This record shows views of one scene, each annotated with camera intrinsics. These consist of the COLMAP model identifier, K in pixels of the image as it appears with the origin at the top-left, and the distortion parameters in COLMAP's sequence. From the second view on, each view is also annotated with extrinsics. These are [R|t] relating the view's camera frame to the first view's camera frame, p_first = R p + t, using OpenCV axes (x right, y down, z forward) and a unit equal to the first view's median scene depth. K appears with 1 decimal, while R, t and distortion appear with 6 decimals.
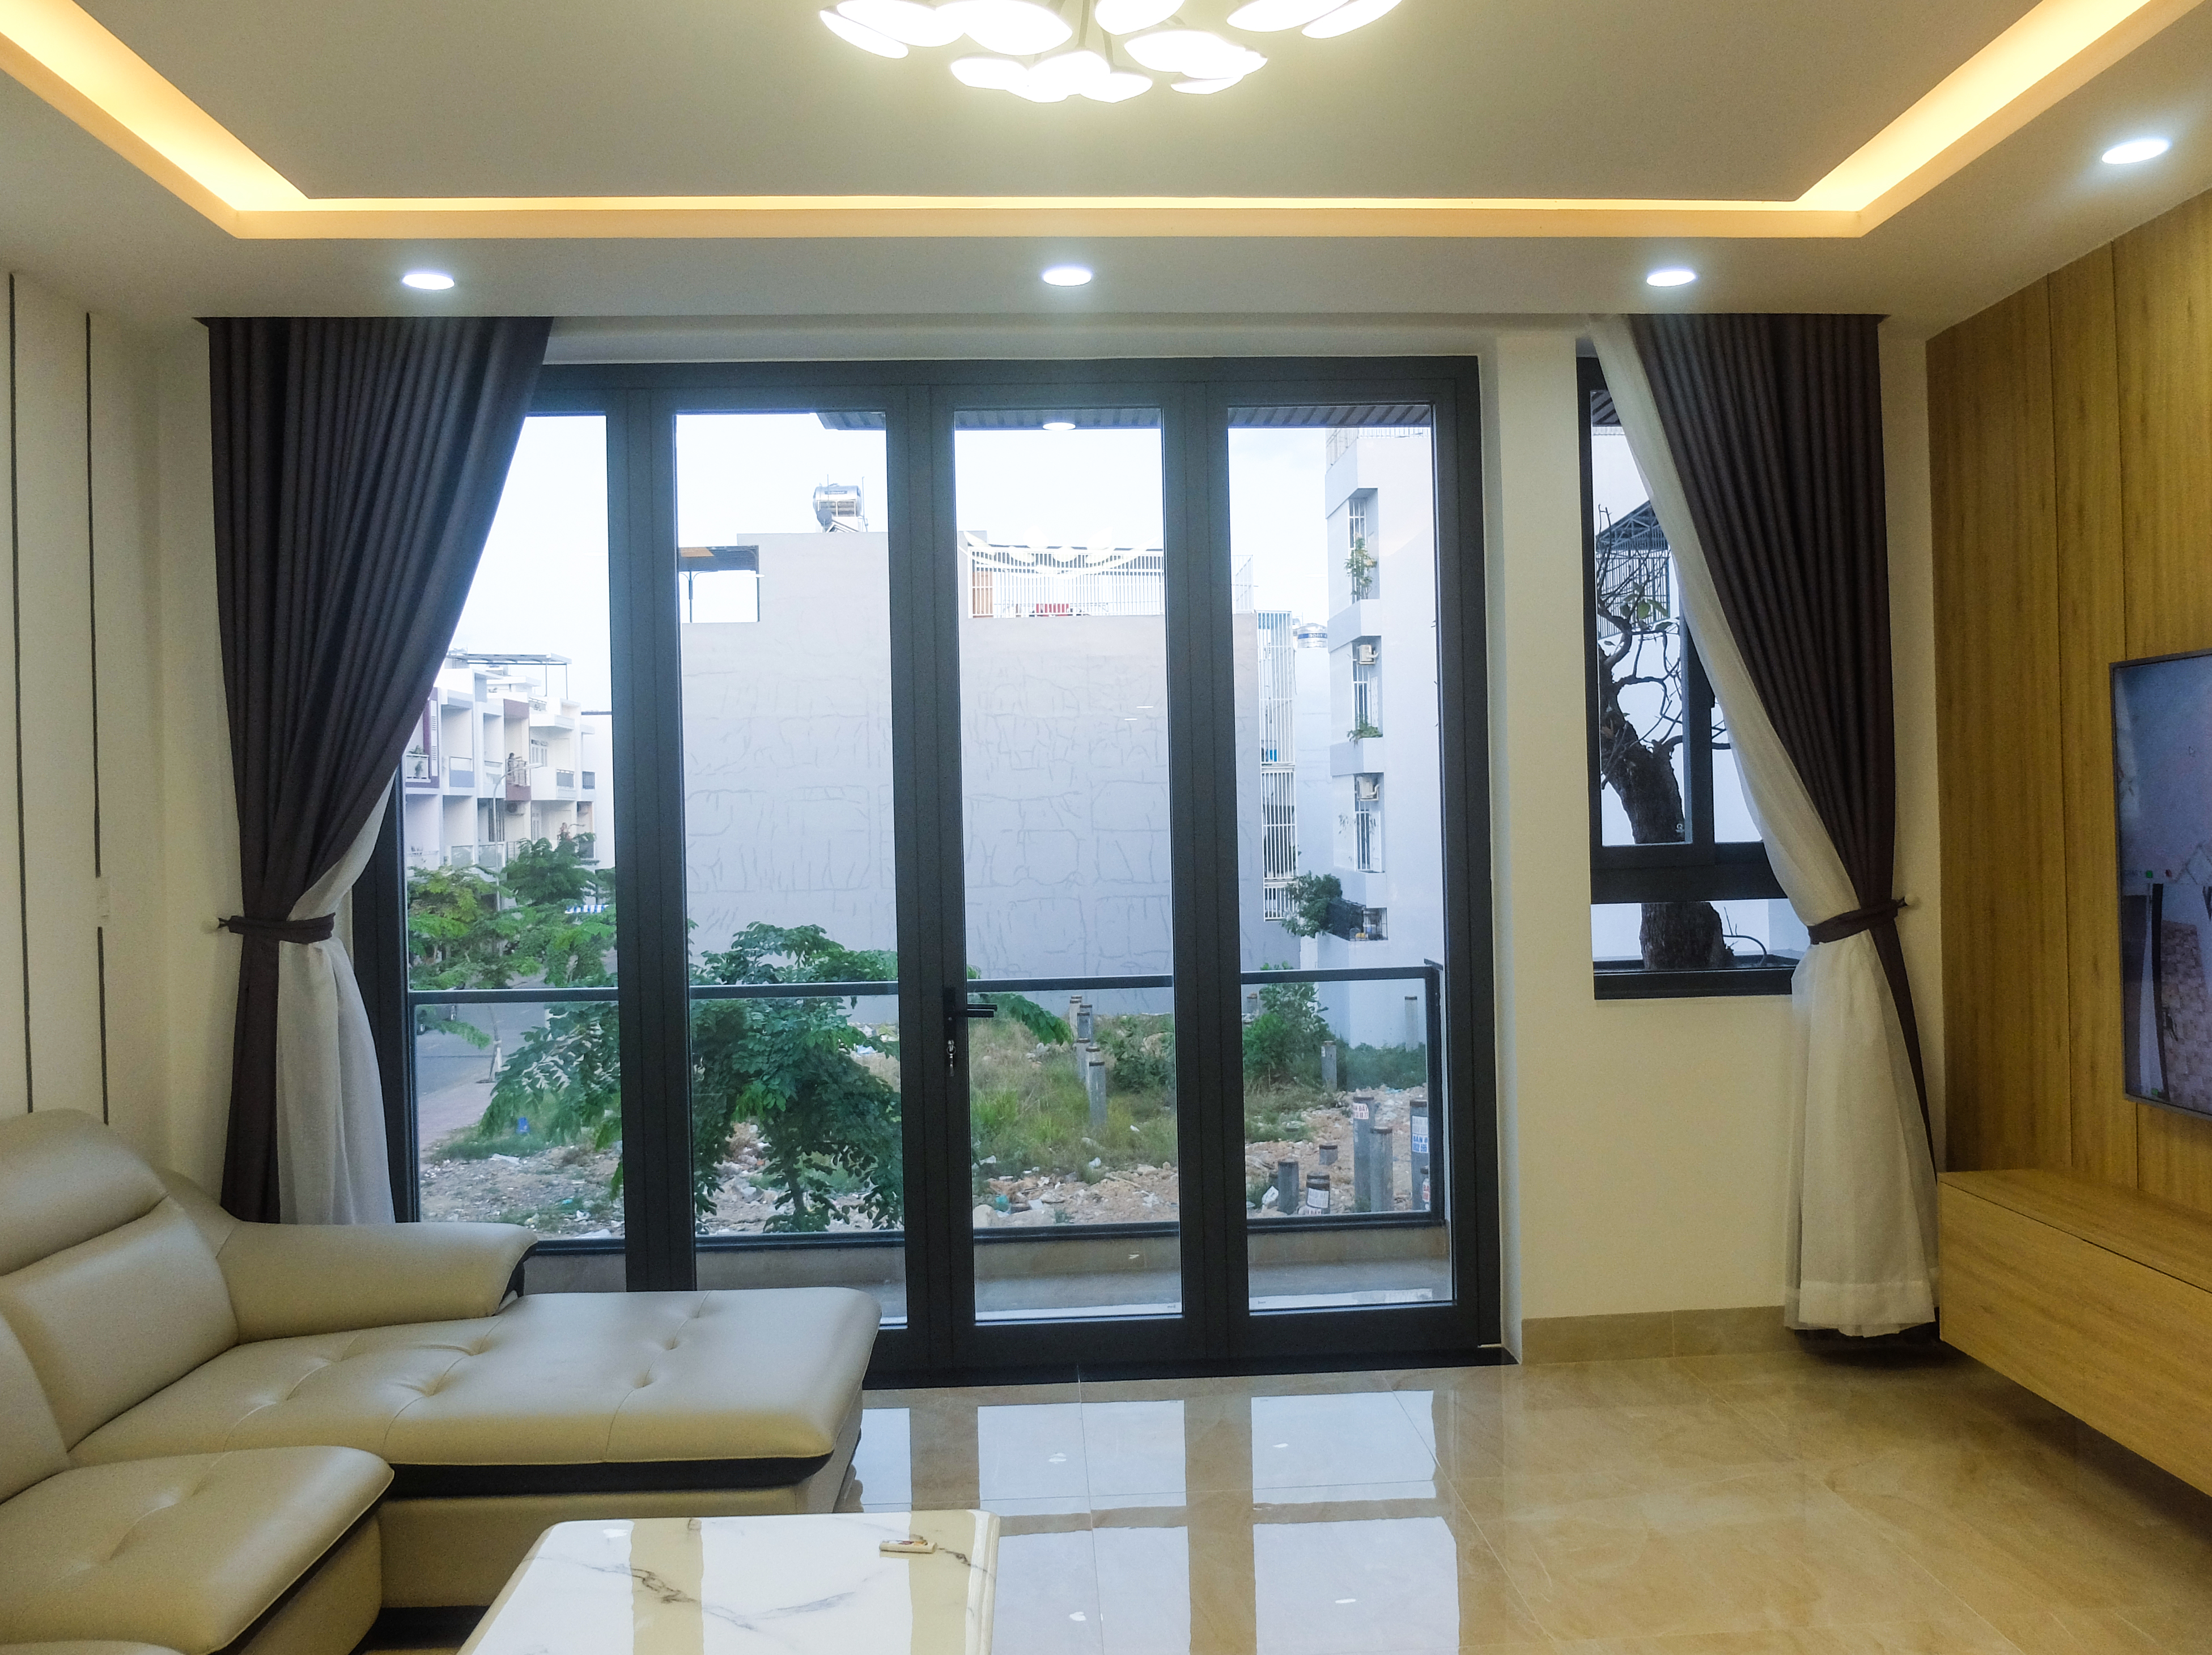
lens RADIAL K [[1921.8, 0, 1093.2], [0, 1921.8, 812.9], [0, 0, 1]] dist [0.035765, 0.012057]
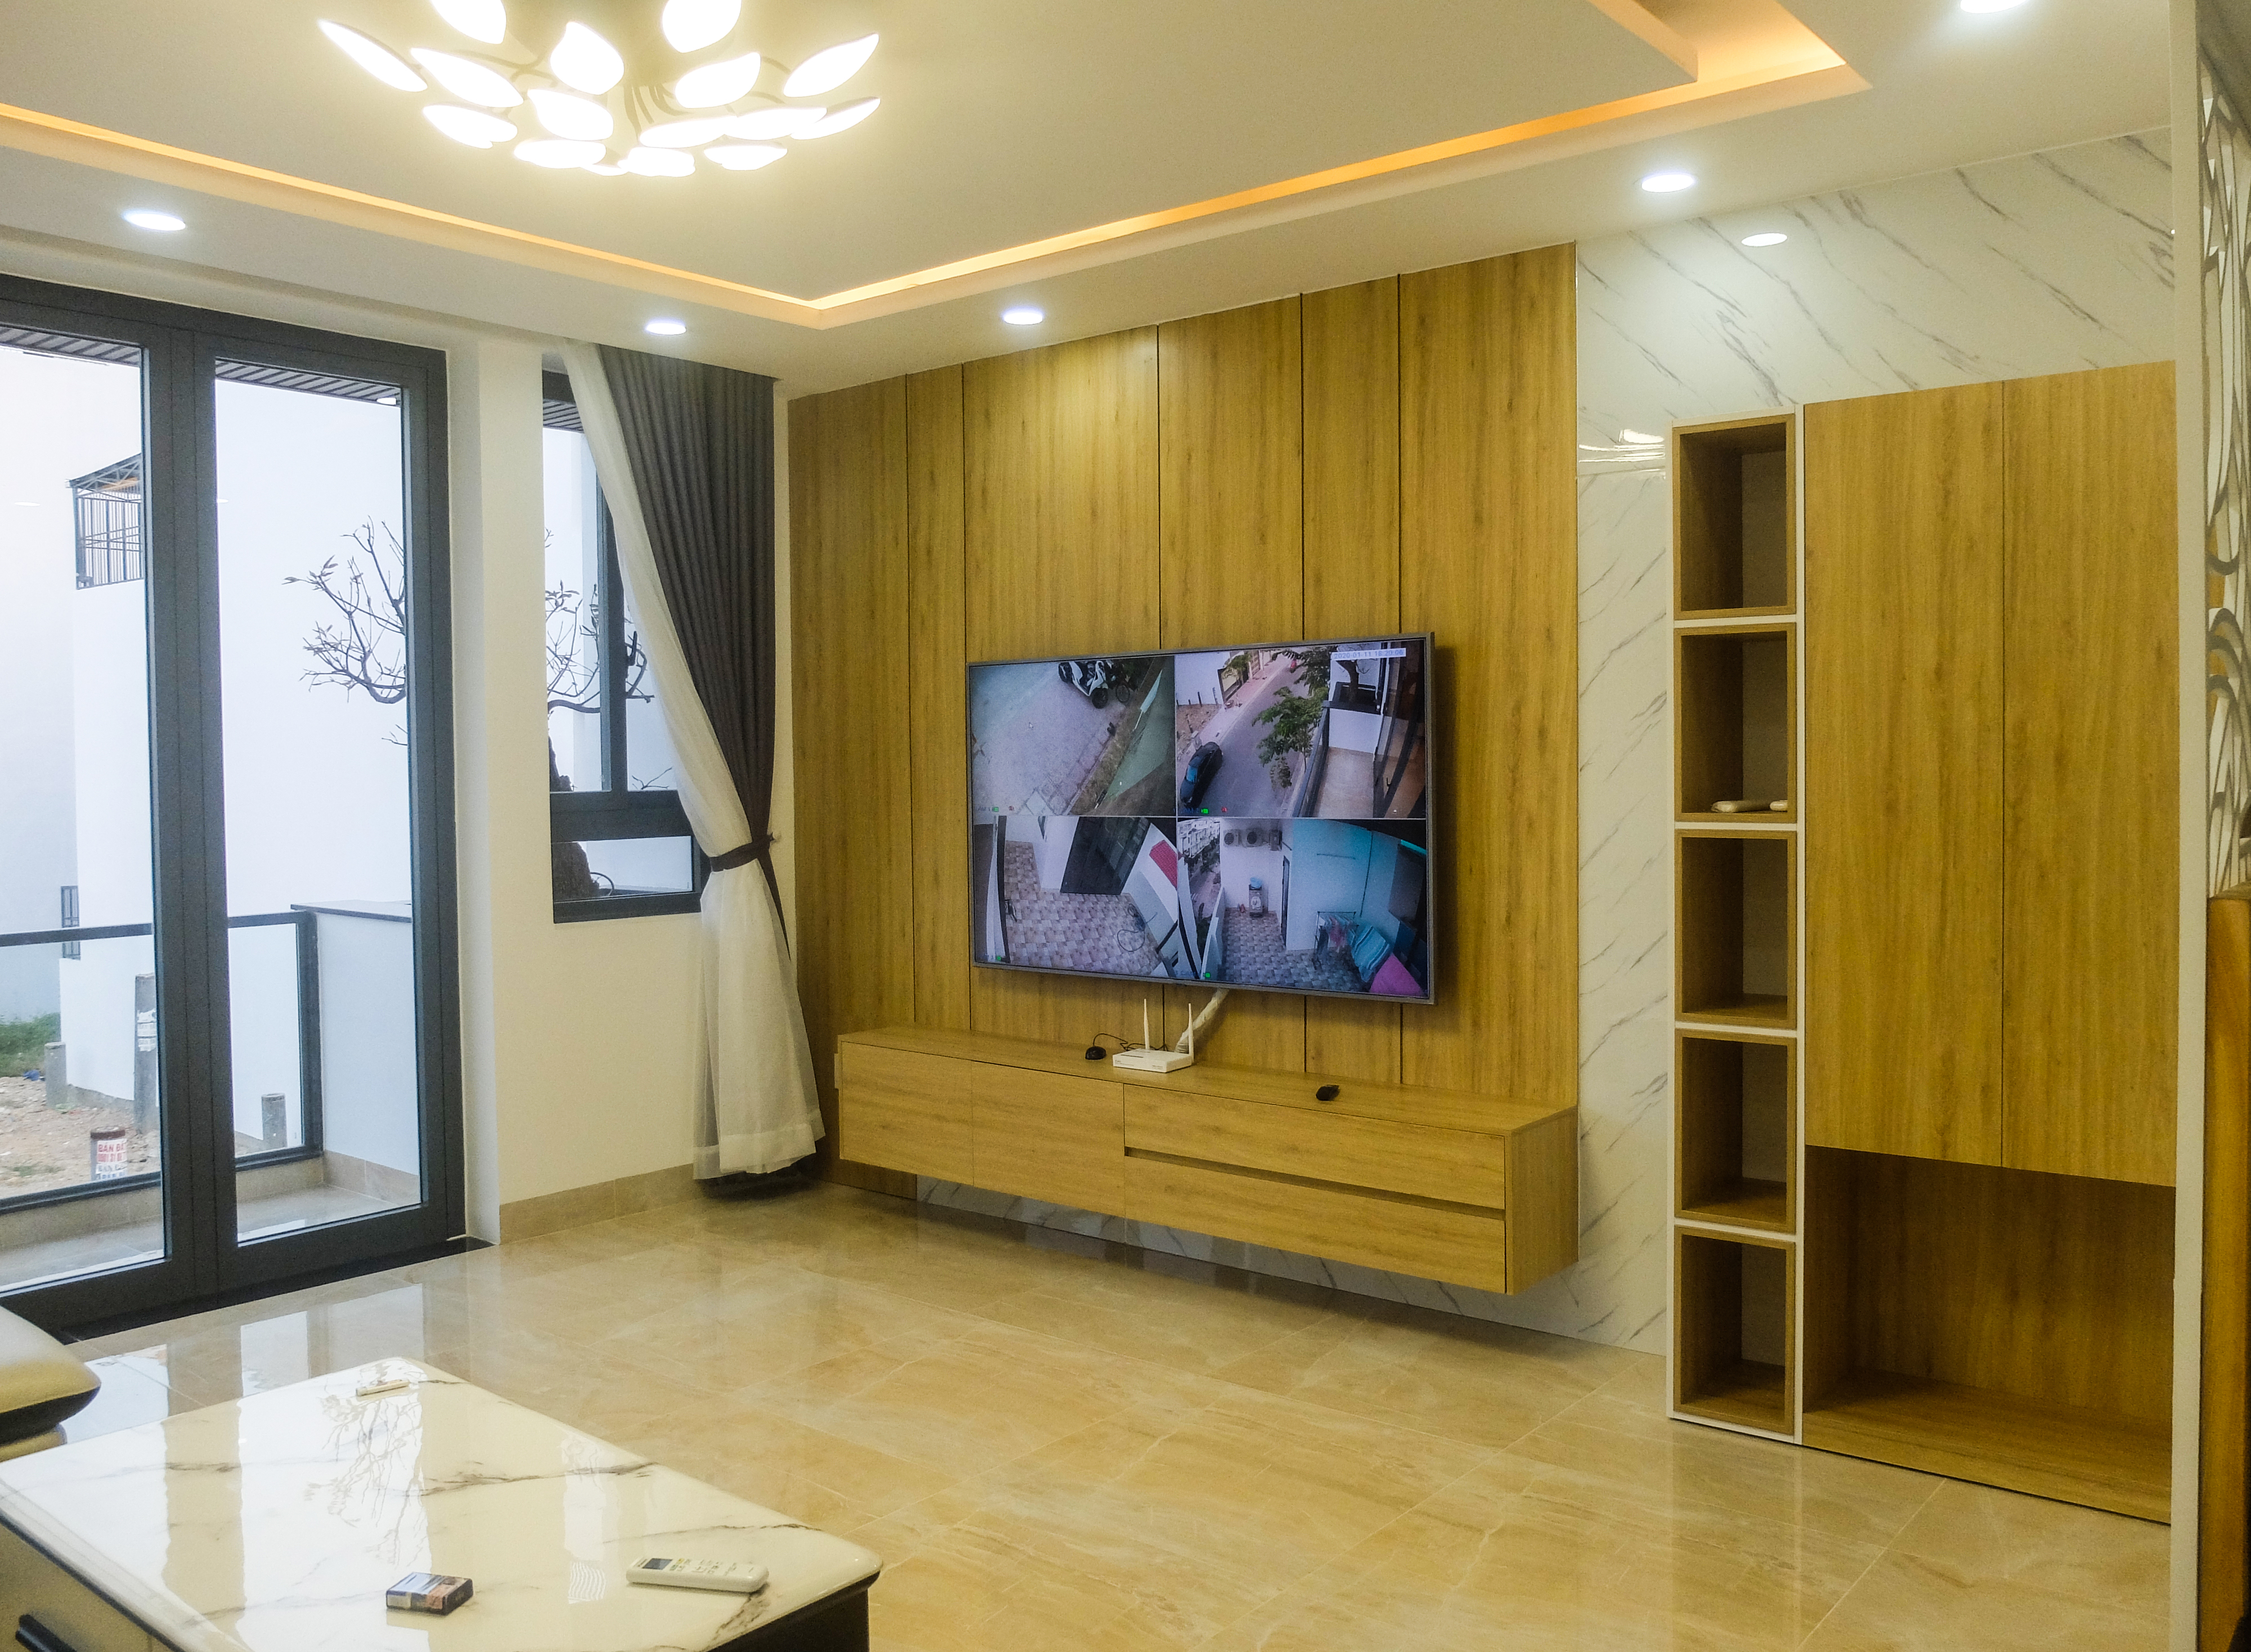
lens RADIAL K [[1972.7, 0, 1131.0], [0, 1972.7, 819.3], [0, 0, 1]] dist [0.024758, 0.021290]
pose [[0.693366, -0.008321, 0.720537, -0.392853], [-0.006254, 0.999826, 0.017564, 0.010741], [-0.720558, -0.016684, 0.693194, -0.085410]]
